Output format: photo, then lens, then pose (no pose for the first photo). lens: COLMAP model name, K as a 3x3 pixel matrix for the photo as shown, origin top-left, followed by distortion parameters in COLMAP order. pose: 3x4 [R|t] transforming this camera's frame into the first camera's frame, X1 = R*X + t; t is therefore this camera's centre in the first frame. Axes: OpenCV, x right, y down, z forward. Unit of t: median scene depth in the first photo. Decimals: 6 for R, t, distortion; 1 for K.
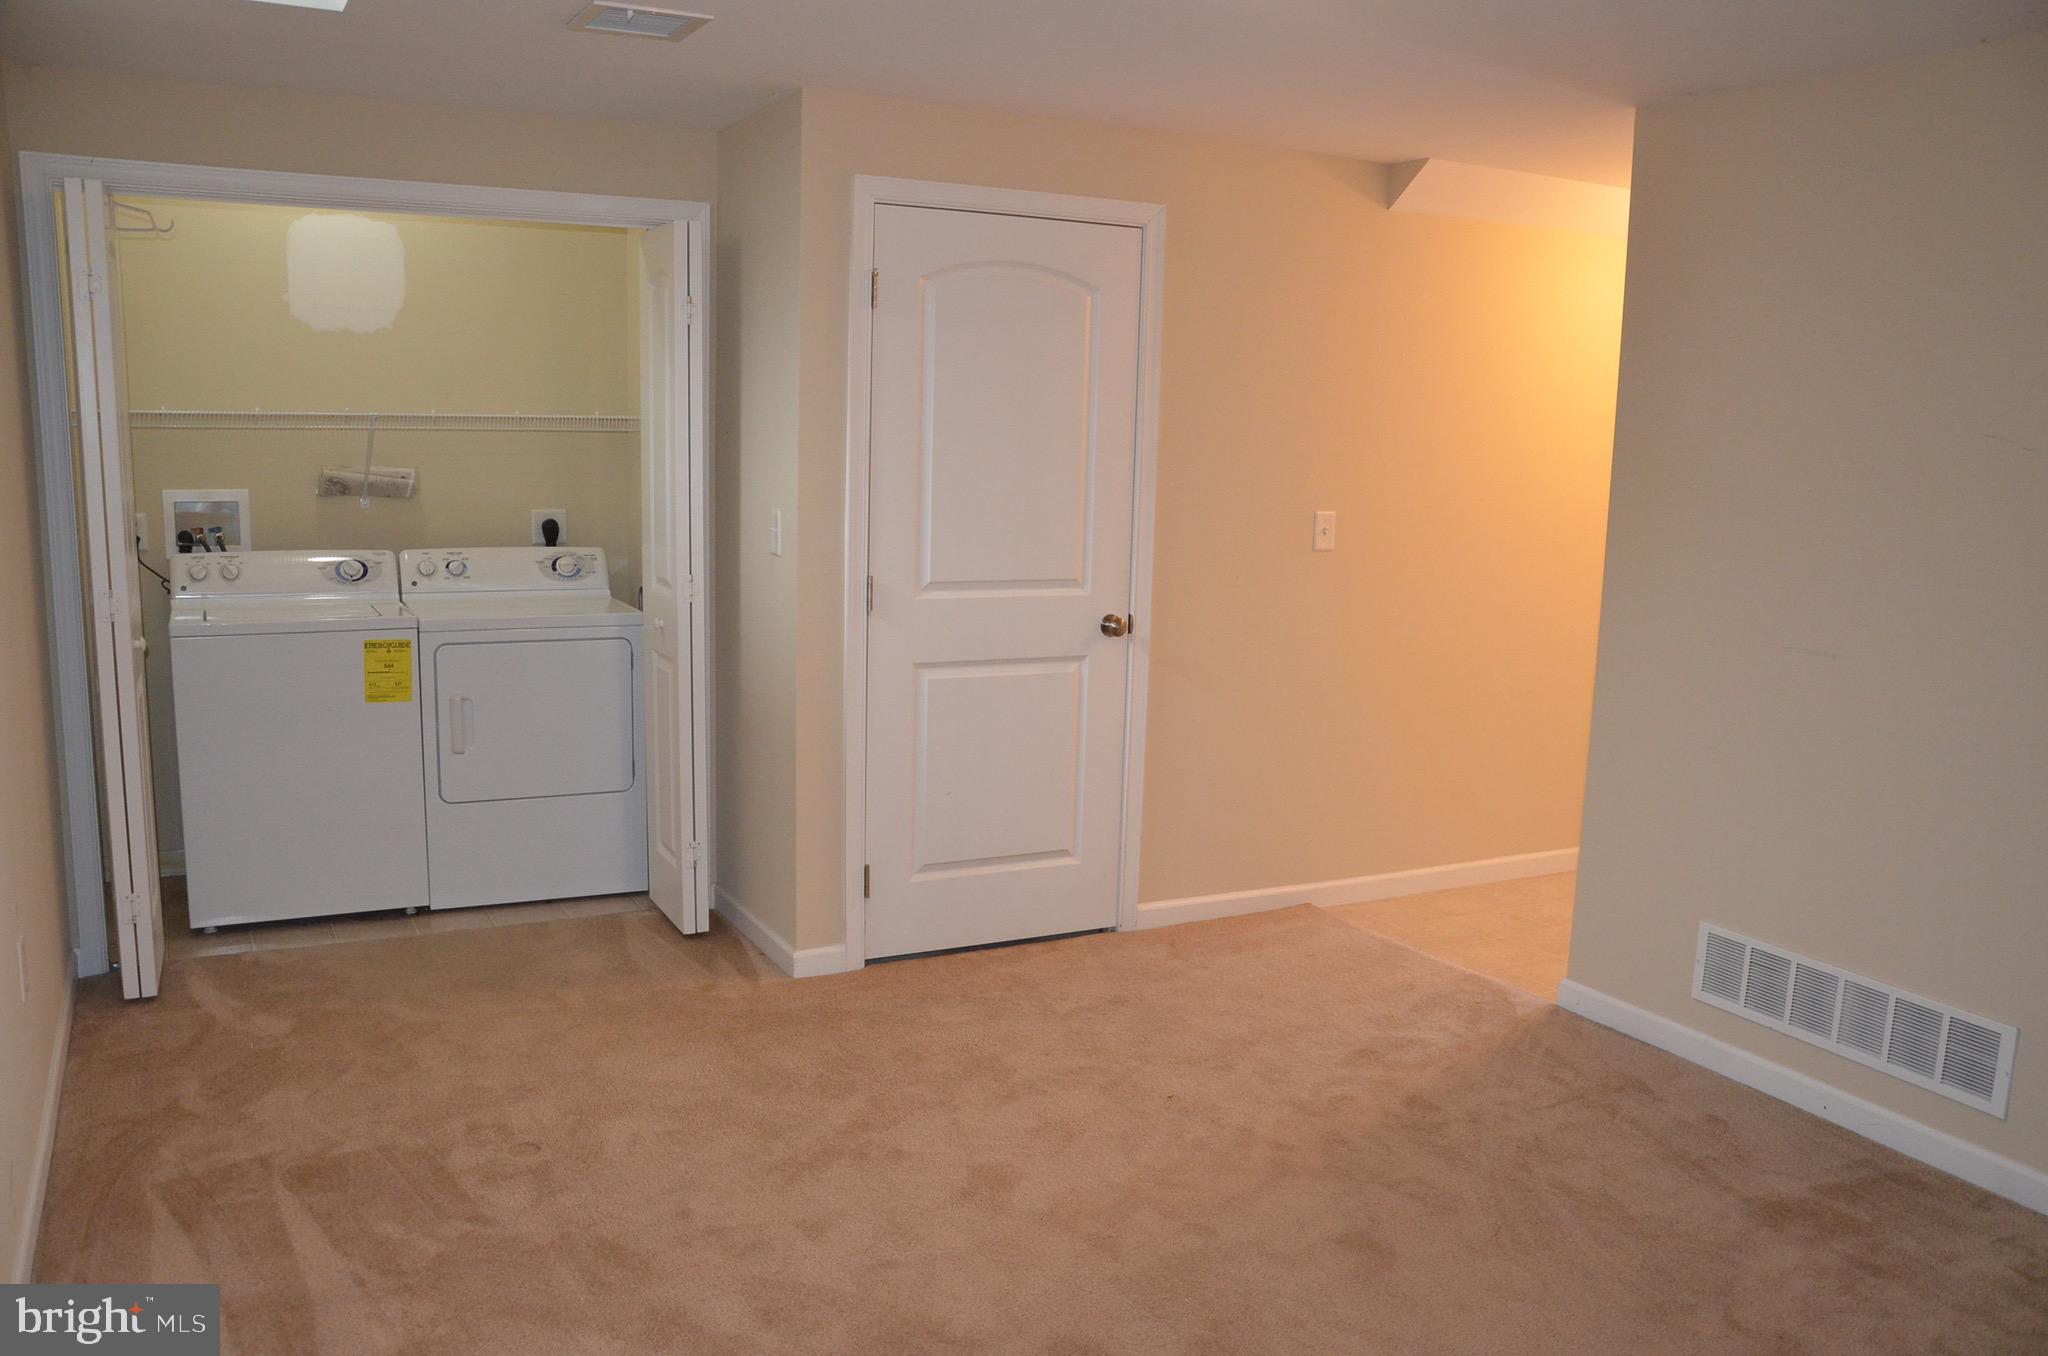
lens RADIAL K [[1640.4, 0, 1037.3], [0, 1640.4, 708.1], [0, 0, 1]] dist [-0.155687, 0.141904]
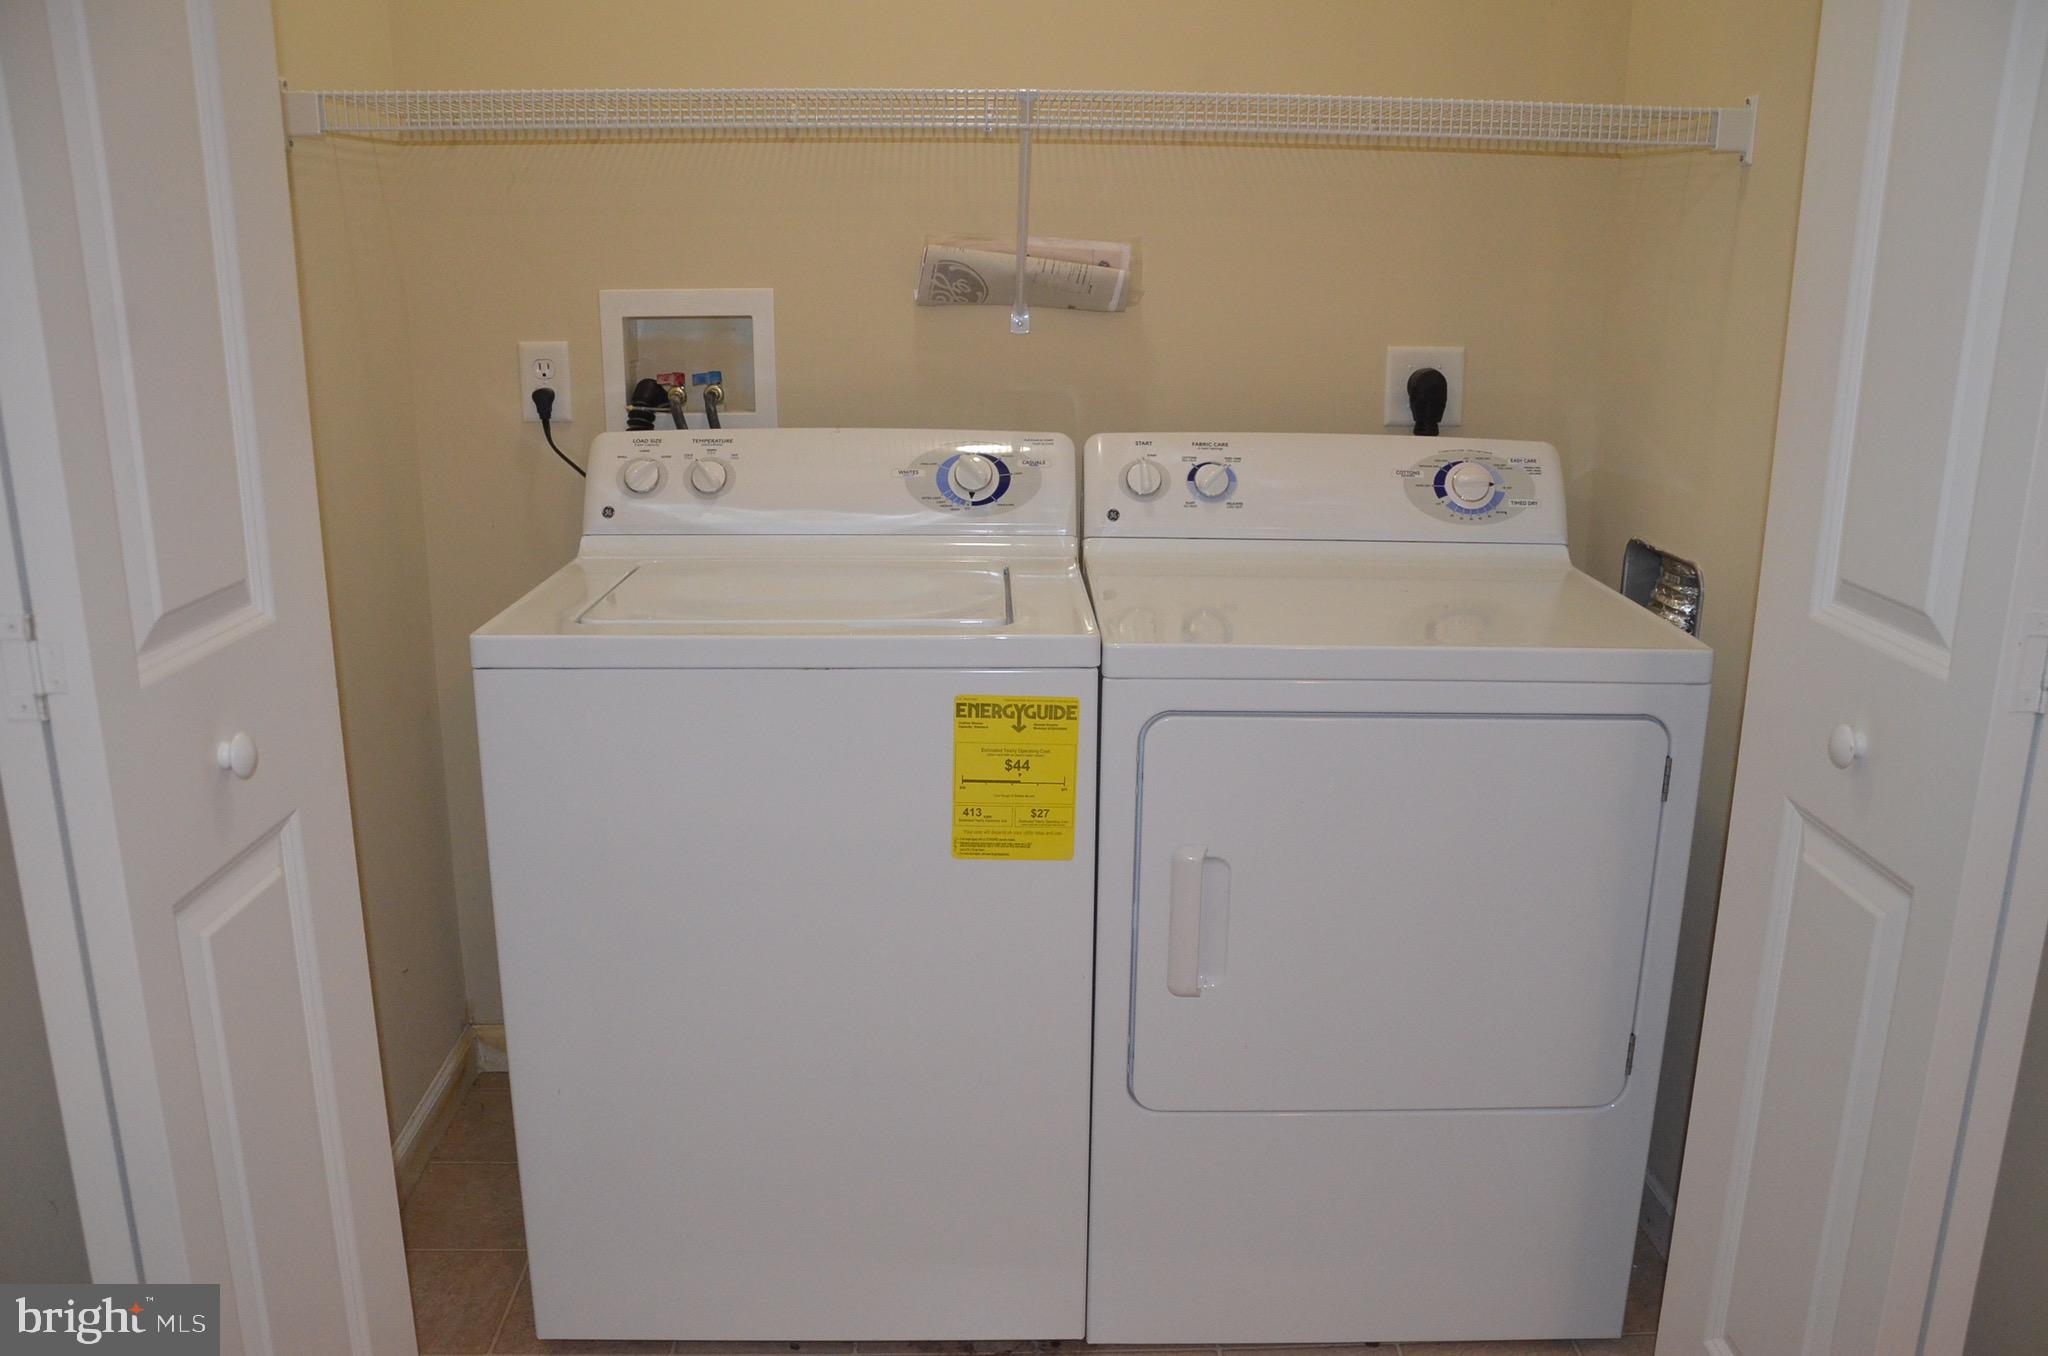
lens RADIAL K [[1640.4, 0, 1037.3], [0, 1640.4, 708.1], [0, 0, 1]] dist [-0.155687, 0.141904]
pose [[0.900765, 0.100017, -0.422634, -0.218574], [-0.058952, 0.992272, 0.109179, -0.072970], [0.430288, -0.073430, 0.899700, 0.599599]]
